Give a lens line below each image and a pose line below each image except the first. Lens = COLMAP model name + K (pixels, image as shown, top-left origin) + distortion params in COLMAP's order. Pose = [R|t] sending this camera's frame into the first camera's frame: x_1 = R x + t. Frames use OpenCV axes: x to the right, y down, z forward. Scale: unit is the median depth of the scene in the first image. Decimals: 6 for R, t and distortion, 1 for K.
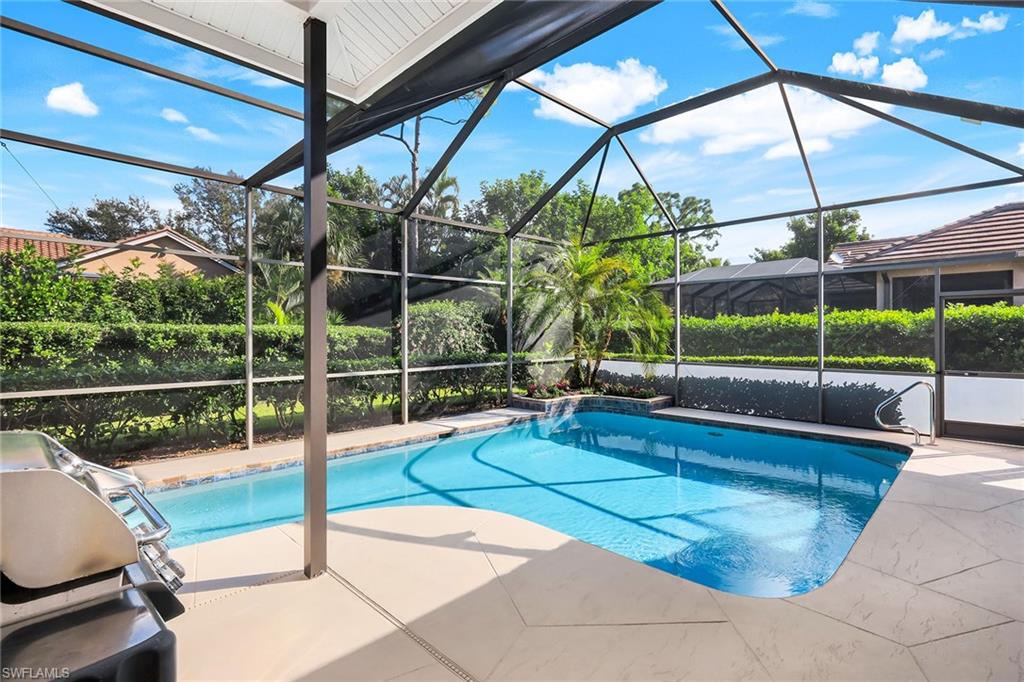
lens RADIAL K [[485.3, 0, 511.7], [0, 485.3, 333.1], [0, 0, 1]] dist [0.002155, 0.000343]
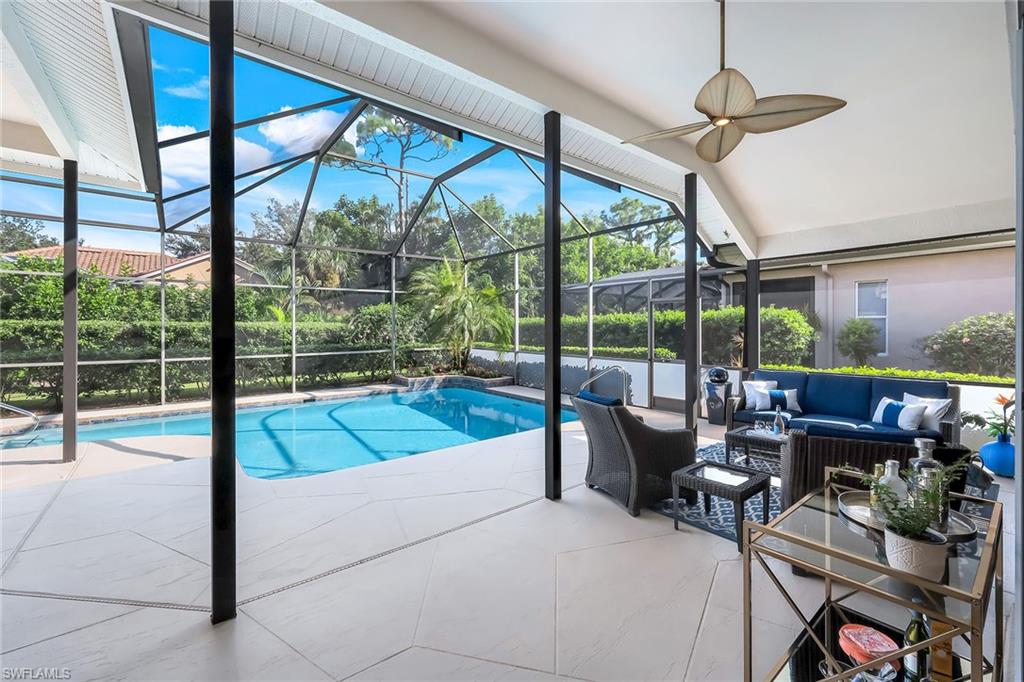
lens RADIAL K [[419.4, 0, 508.4], [0, 419.4, 326.9], [0, 0, 1]] dist [-0.002655, -0.000273]
pose [[0.992971, 0.000716, -0.118359, 0.457597], [-0.000588, 0.999999, 0.001113, -0.005751], [0.118360, -0.001036, 0.992970, -0.119341]]
